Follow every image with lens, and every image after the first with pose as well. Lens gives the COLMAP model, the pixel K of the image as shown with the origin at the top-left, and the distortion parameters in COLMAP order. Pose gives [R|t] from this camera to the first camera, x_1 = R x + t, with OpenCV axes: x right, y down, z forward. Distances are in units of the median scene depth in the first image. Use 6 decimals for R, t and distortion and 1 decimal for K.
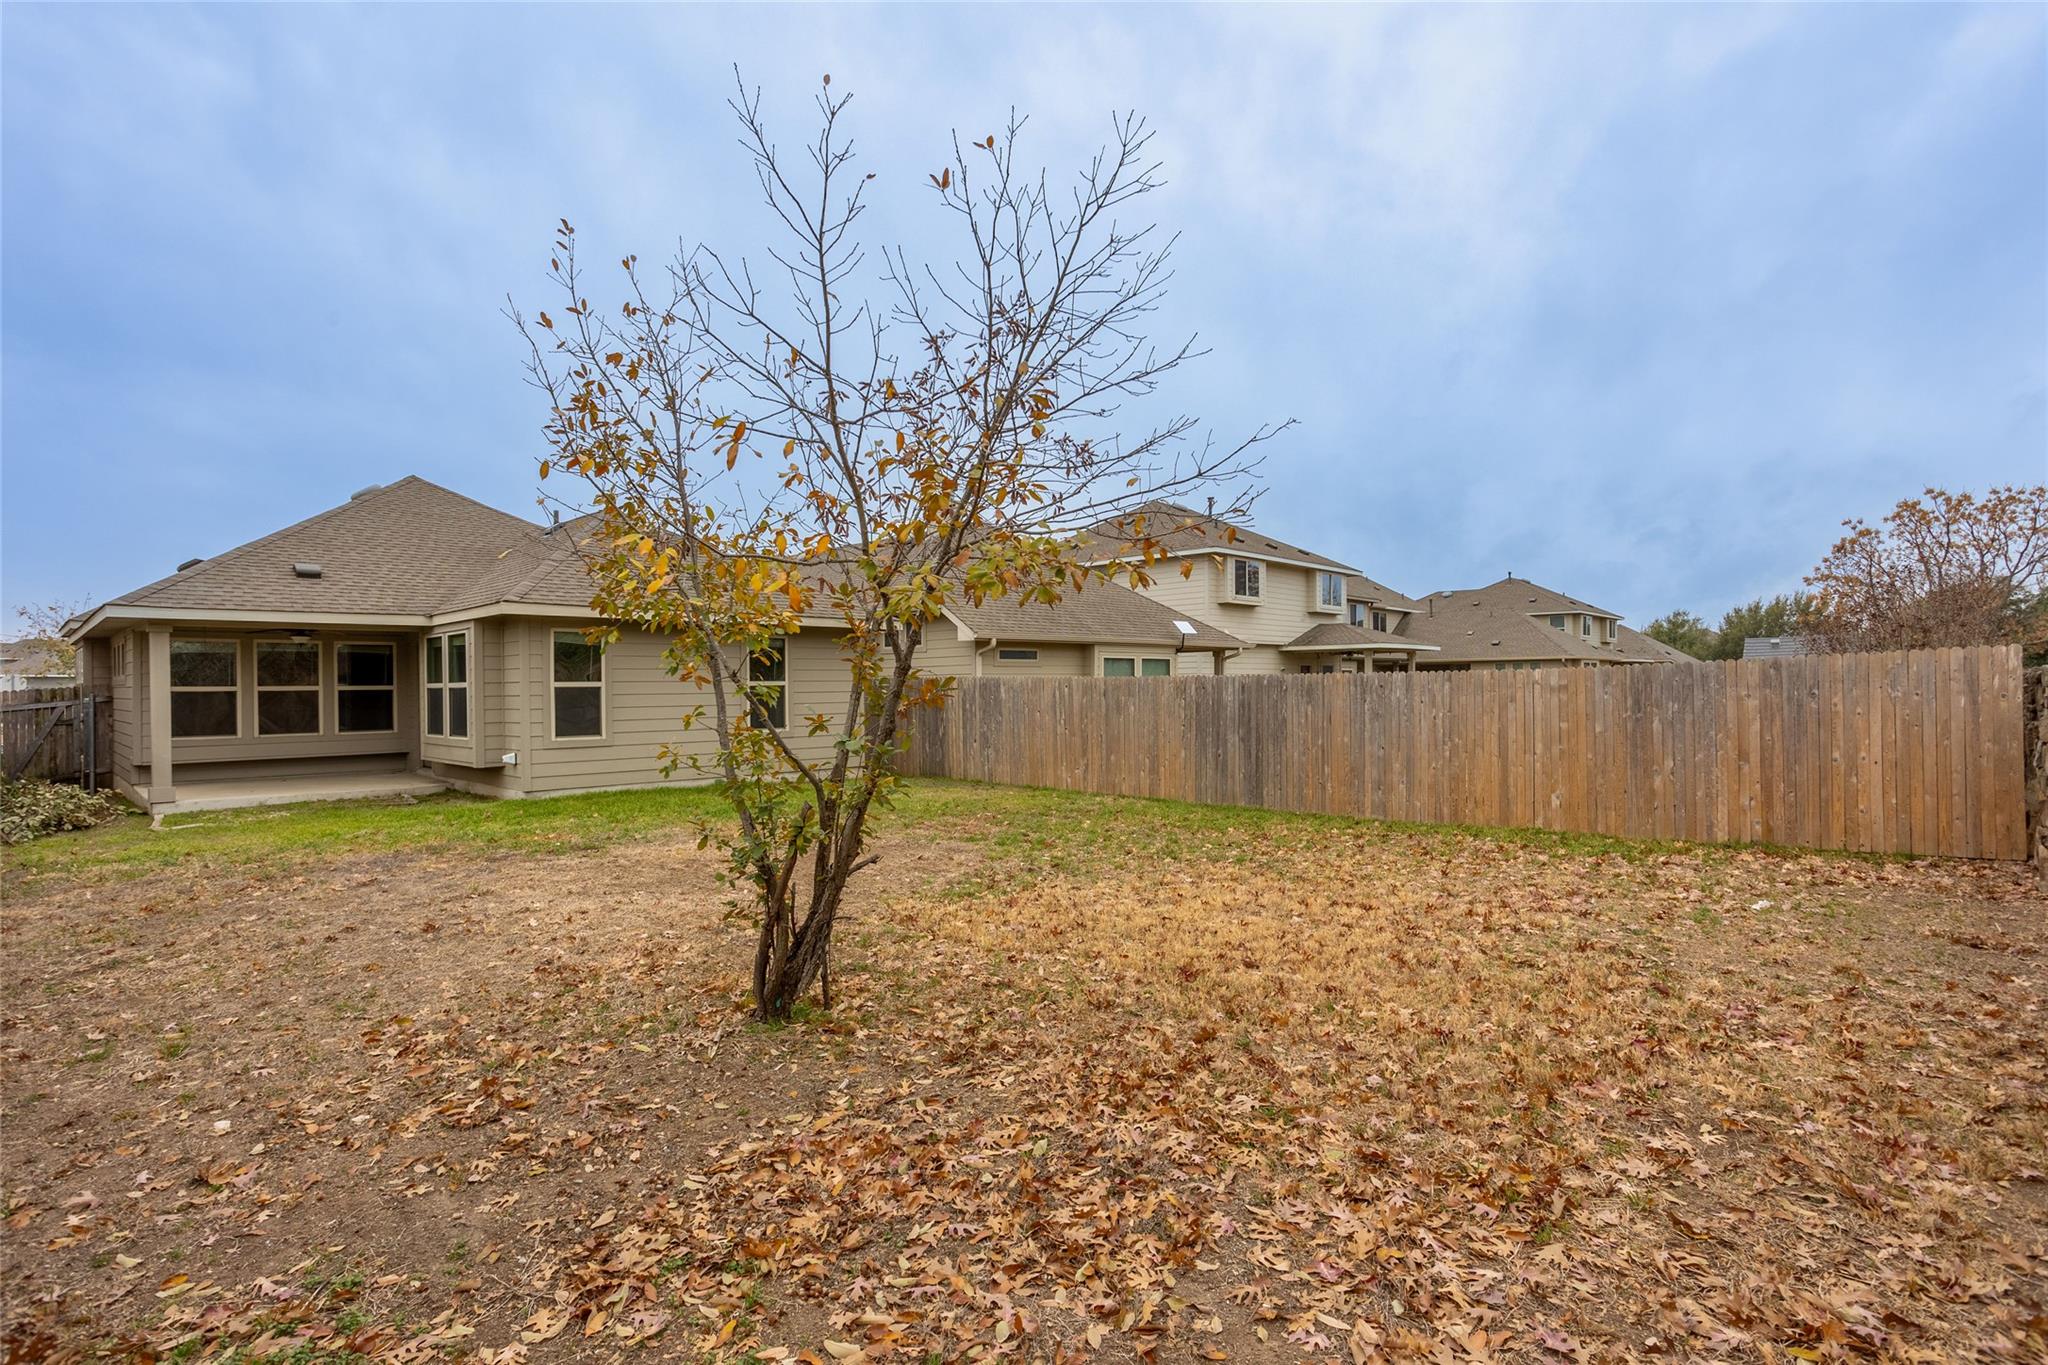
lens RADIAL K [[976.4, 0, 1061.3], [0, 976.4, 651.4], [0, 0, 1]] dist [-0.002151, 0.000146]
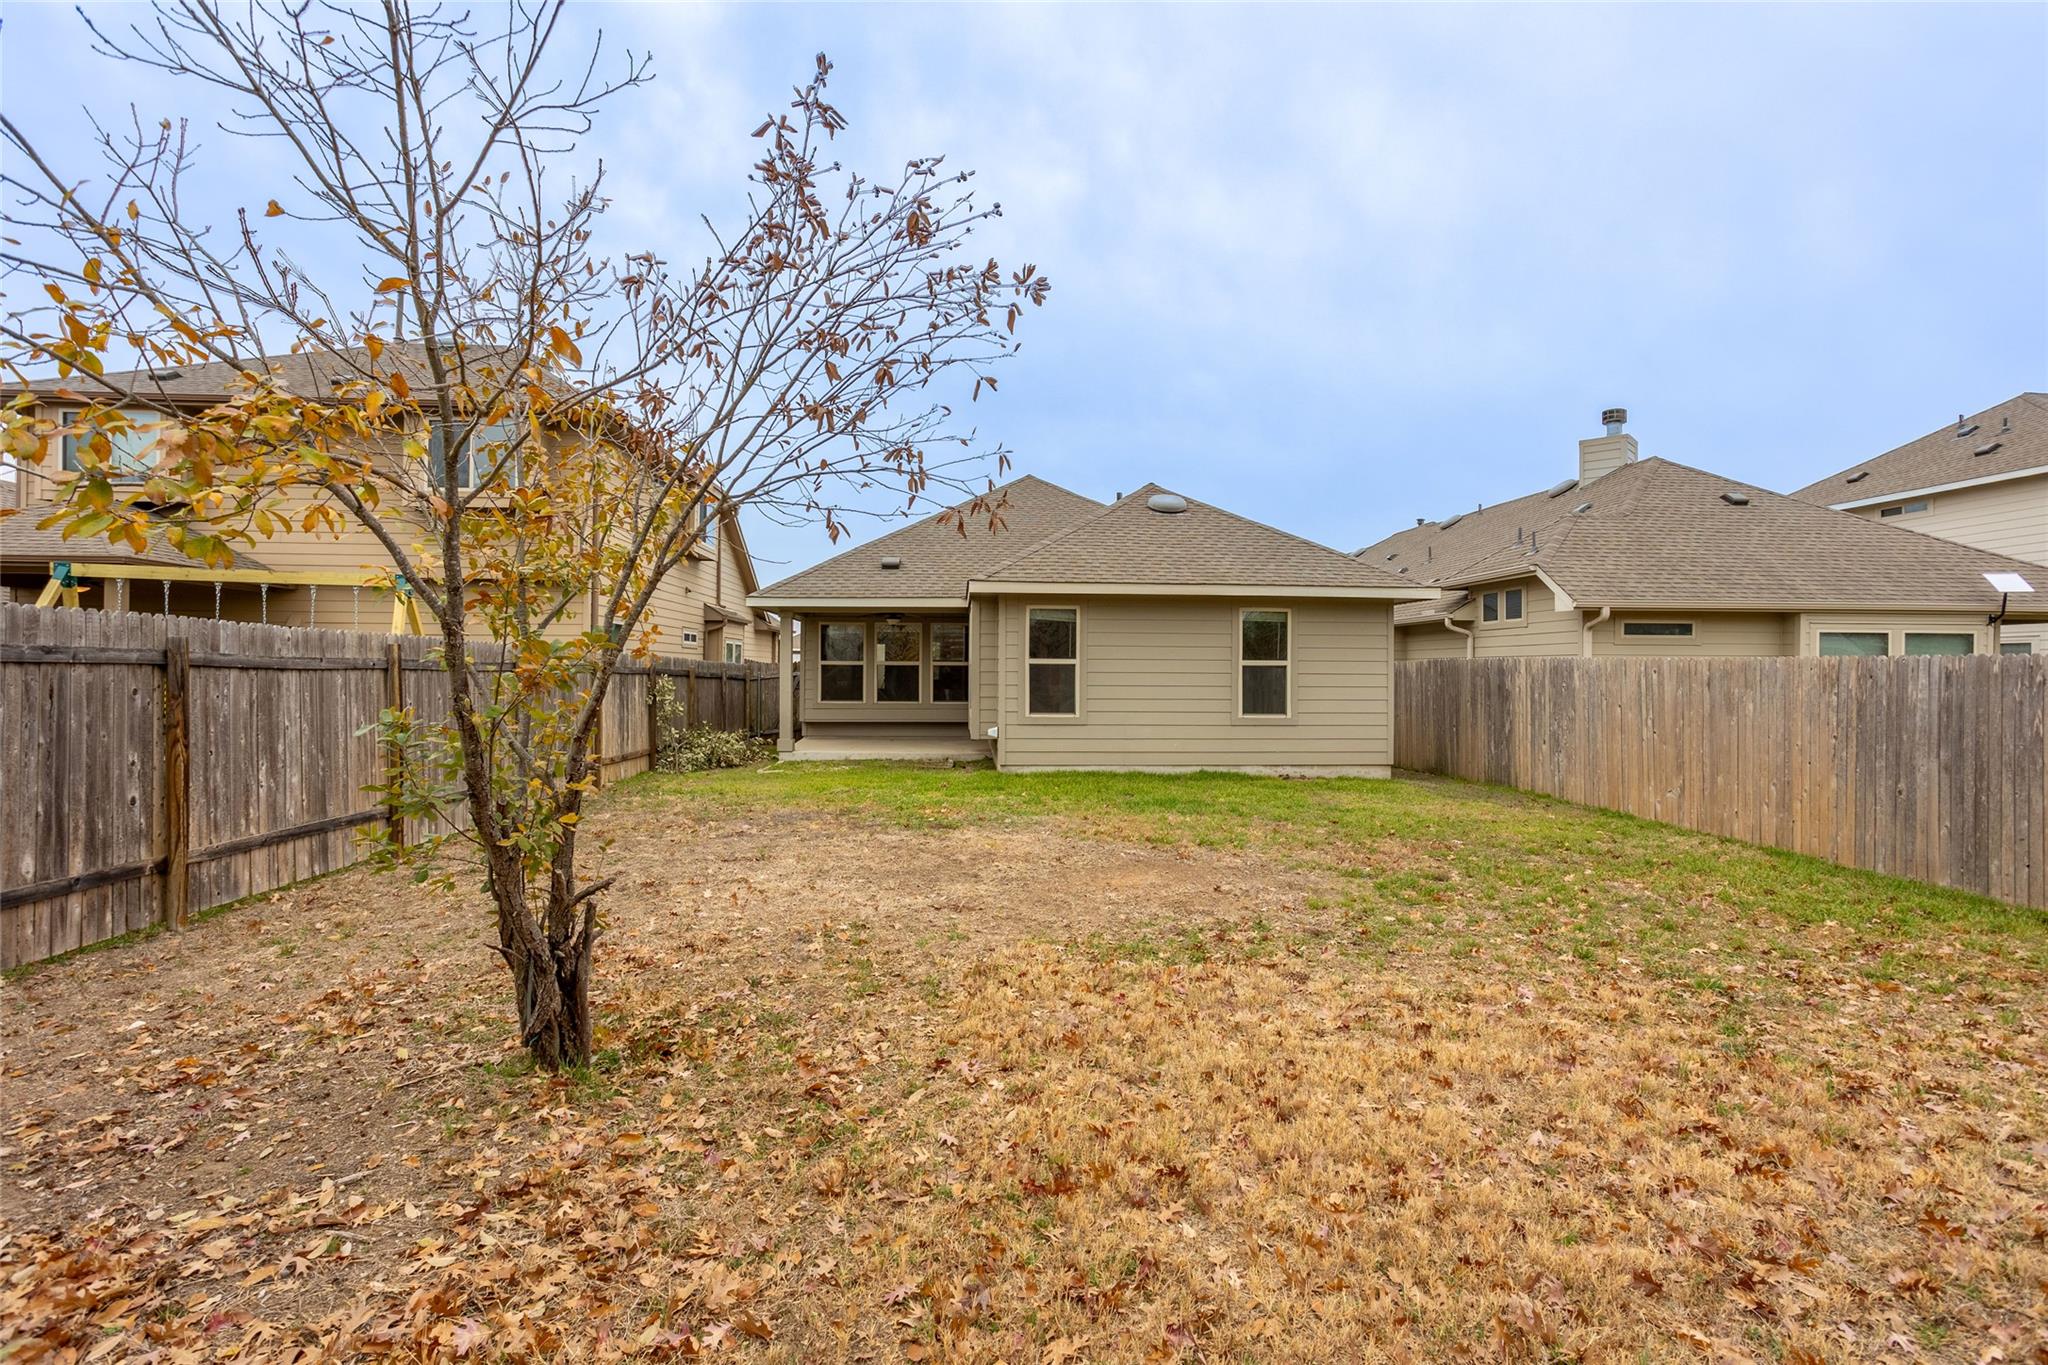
lens RADIAL K [[1023.9, 0, 1067.4], [0, 1023.9, 637.7], [0, 0, 1]] dist [-0.070912, 0.068037]
pose [[0.747907, -0.006065, -0.663776, 0.175791], [0.010010, 0.999948, 0.002142, 0.005938], [0.663728, -0.008247, 0.747928, 0.190507]]
